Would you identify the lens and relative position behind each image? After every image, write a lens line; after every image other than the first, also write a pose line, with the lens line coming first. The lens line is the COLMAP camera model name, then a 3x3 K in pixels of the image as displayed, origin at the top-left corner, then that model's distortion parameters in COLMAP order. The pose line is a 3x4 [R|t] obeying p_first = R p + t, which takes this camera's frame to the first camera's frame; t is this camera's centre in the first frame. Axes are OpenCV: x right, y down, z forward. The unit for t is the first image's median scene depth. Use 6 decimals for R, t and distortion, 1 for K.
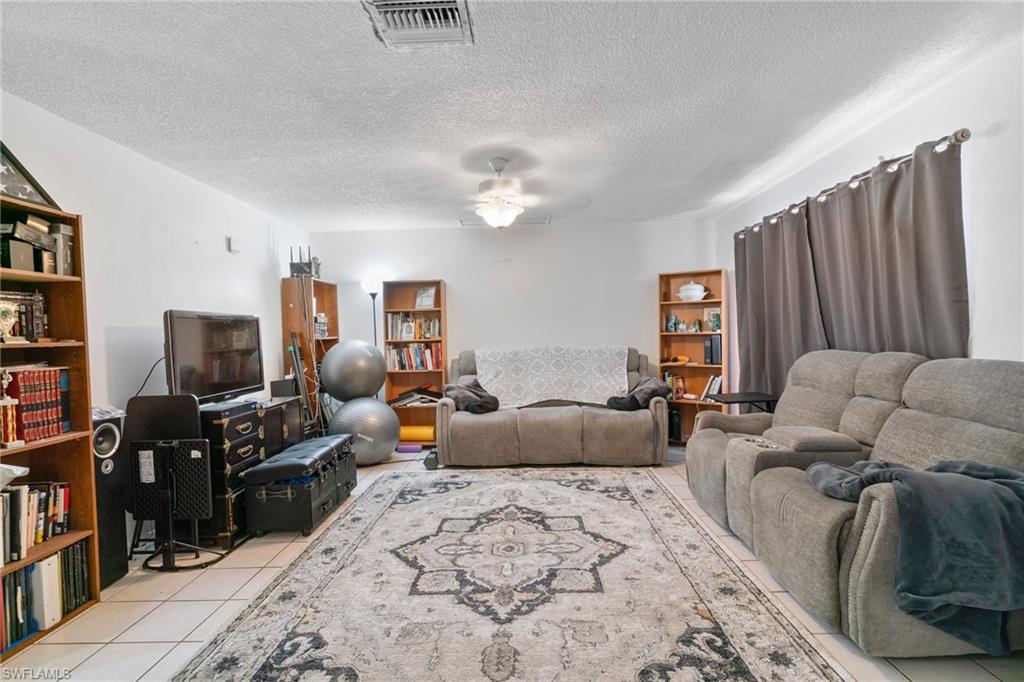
lens RADIAL K [[468.4, 0, 512.0], [0, 468.4, 341.0], [0, 0, 1]] dist [0.001319, 0.000109]
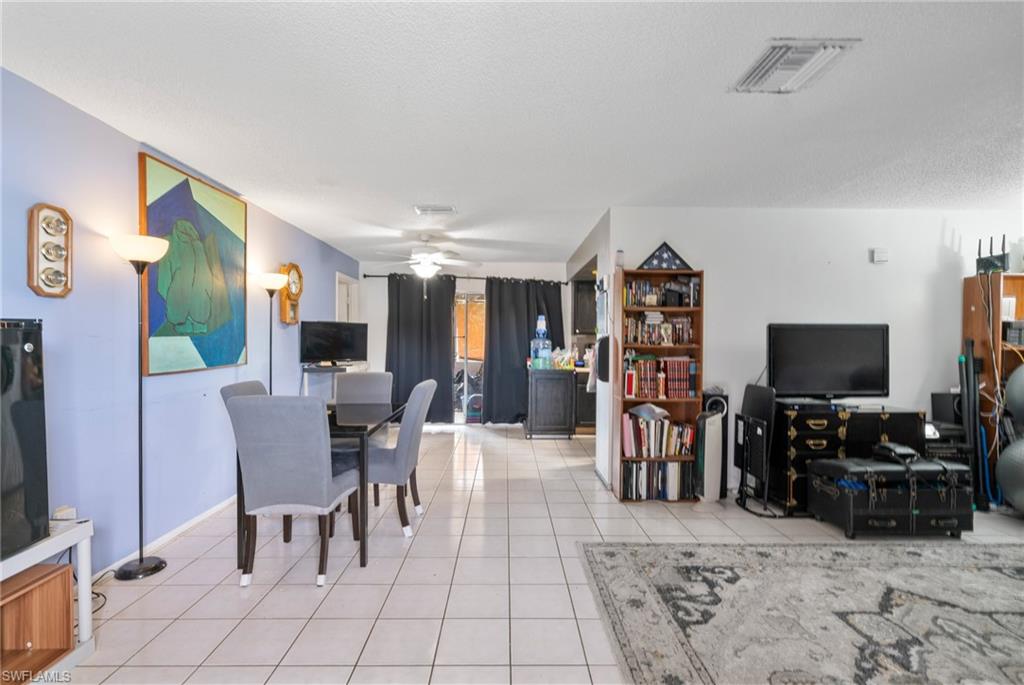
lens RADIAL K [[468.4, 0, 512.0], [0, 468.4, 342.5], [0, 0, 1]] dist [0.001319, 0.000109]
pose [[0.035398, 0.036915, -0.998691, 0.647502], [-0.020545, 0.999133, 0.036203, -0.049971], [0.999162, 0.019237, 0.036126, 0.234020]]
